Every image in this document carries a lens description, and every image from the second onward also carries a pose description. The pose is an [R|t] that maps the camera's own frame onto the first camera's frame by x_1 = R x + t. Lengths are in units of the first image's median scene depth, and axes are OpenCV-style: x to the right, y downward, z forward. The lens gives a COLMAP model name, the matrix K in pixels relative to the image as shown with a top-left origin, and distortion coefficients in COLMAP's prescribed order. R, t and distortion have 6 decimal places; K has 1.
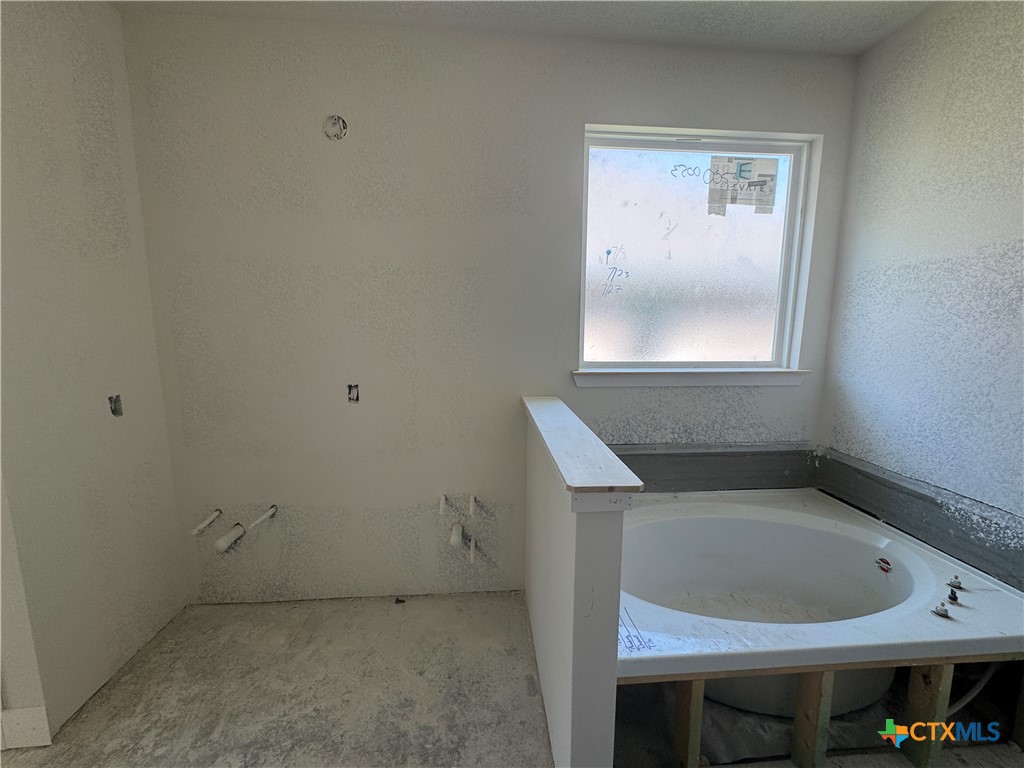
lens RADIAL K [[410.1, 0, 512.9], [0, 410.1, 383.0], [0, 0, 1]] dist [-0.002905, 0.000511]
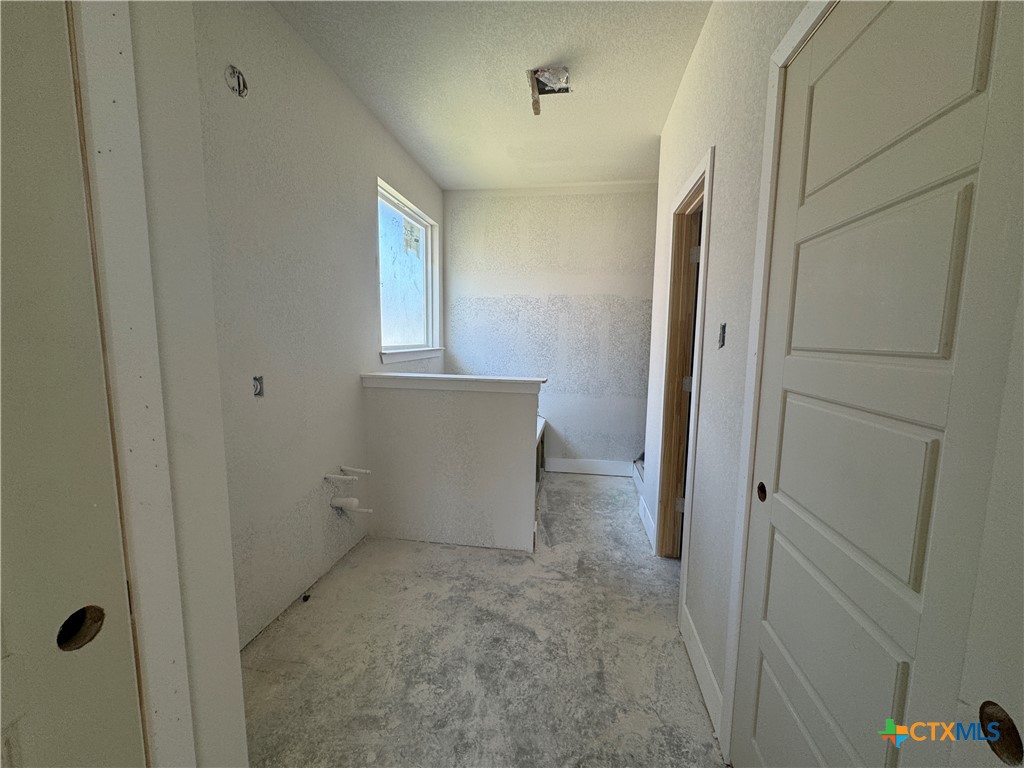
lens RADIAL K [[410.1, 0, 512.9], [0, 410.1, 383.0], [0, 0, 1]] dist [-0.002905, 0.000511]
pose [[0.237618, -0.112670, 0.964802, -1.151412], [0.124951, 0.988544, 0.084668, 0.011341], [-0.963289, 0.100435, 0.248974, 0.266582]]
